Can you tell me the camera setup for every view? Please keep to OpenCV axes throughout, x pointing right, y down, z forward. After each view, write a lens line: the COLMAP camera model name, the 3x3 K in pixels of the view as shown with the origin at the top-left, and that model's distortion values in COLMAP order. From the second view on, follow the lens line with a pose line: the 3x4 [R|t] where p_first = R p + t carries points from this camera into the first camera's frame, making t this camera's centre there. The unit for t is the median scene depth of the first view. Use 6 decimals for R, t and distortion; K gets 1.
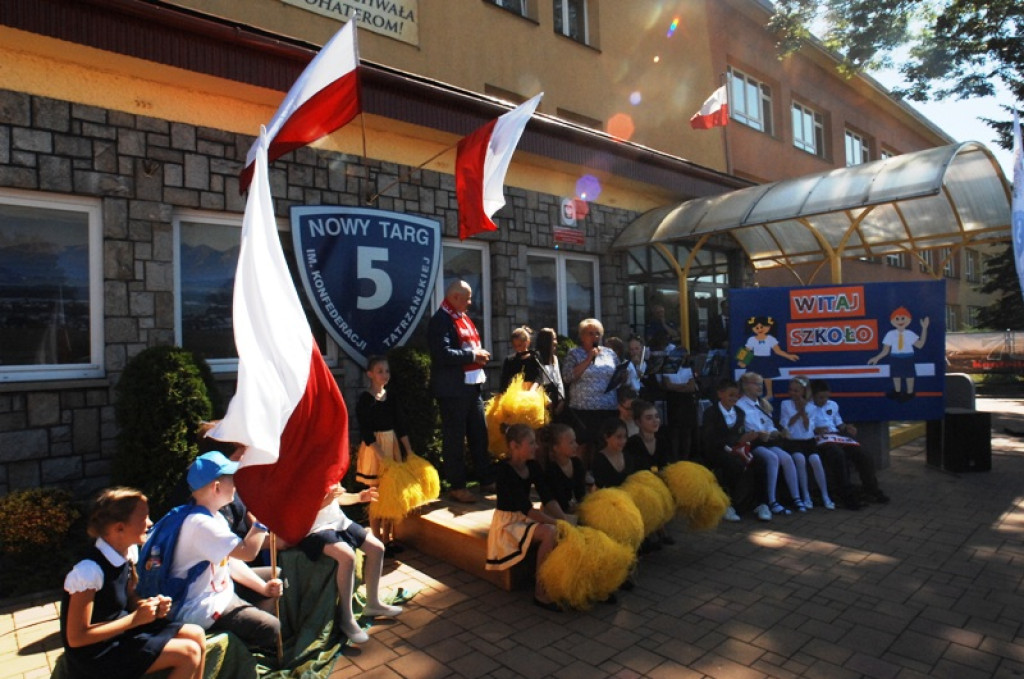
lens RADIAL K [[617.7, 0, 499.3], [0, 617.7, 344.6], [0, 0, 1]] dist [-0.060861, 0.032269]
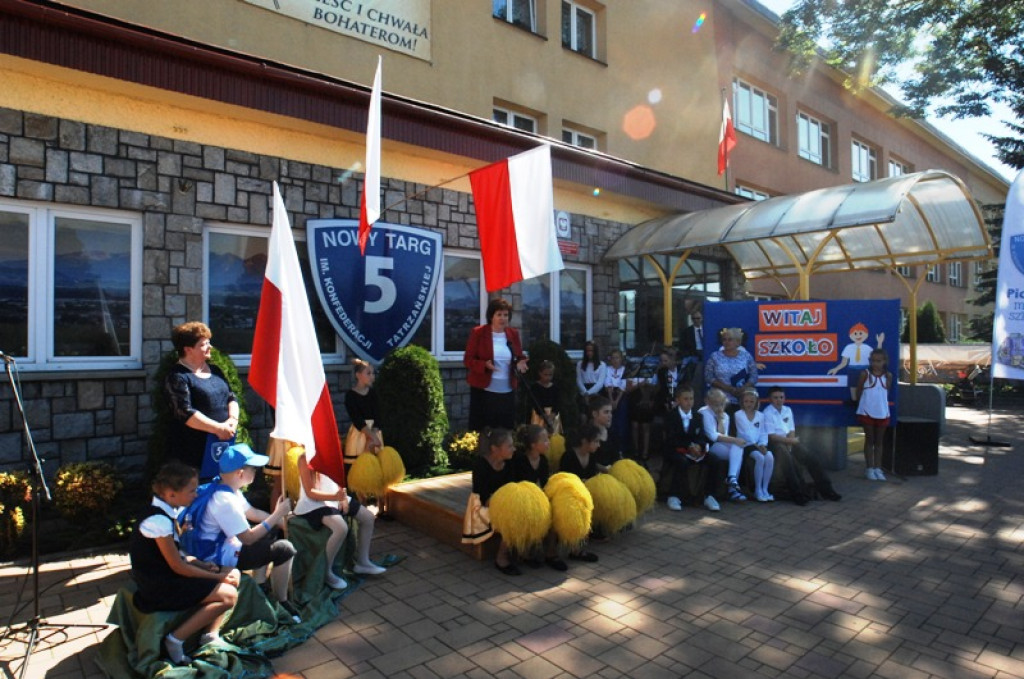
lens RADIAL K [[617.7, 0, 501.8], [0, 617.7, 343.1], [0, 0, 1]] dist [-0.060861, 0.032269]
pose [[0.999479, 0.026968, -0.017725, 0.037962], [-0.026864, 0.999621, 0.006076, -0.014951], [0.017882, -0.005597, 0.999824, -0.105708]]
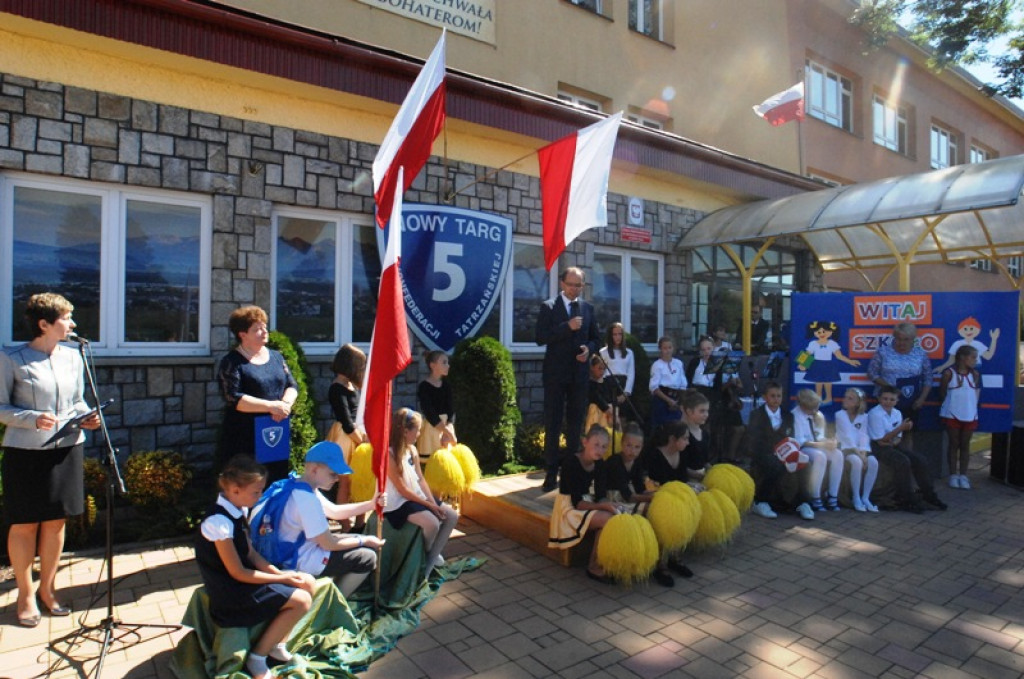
lens RADIAL K [[617.7, 0, 502.4], [0, 617.7, 342.5], [0, 0, 1]] dist [-0.060861, 0.032269]
pose [[0.994960, 0.040374, -0.091785, -0.008222], [-0.038920, 0.999088, 0.017581, -0.008185], [0.092412, -0.013921, 0.995624, -0.056247]]
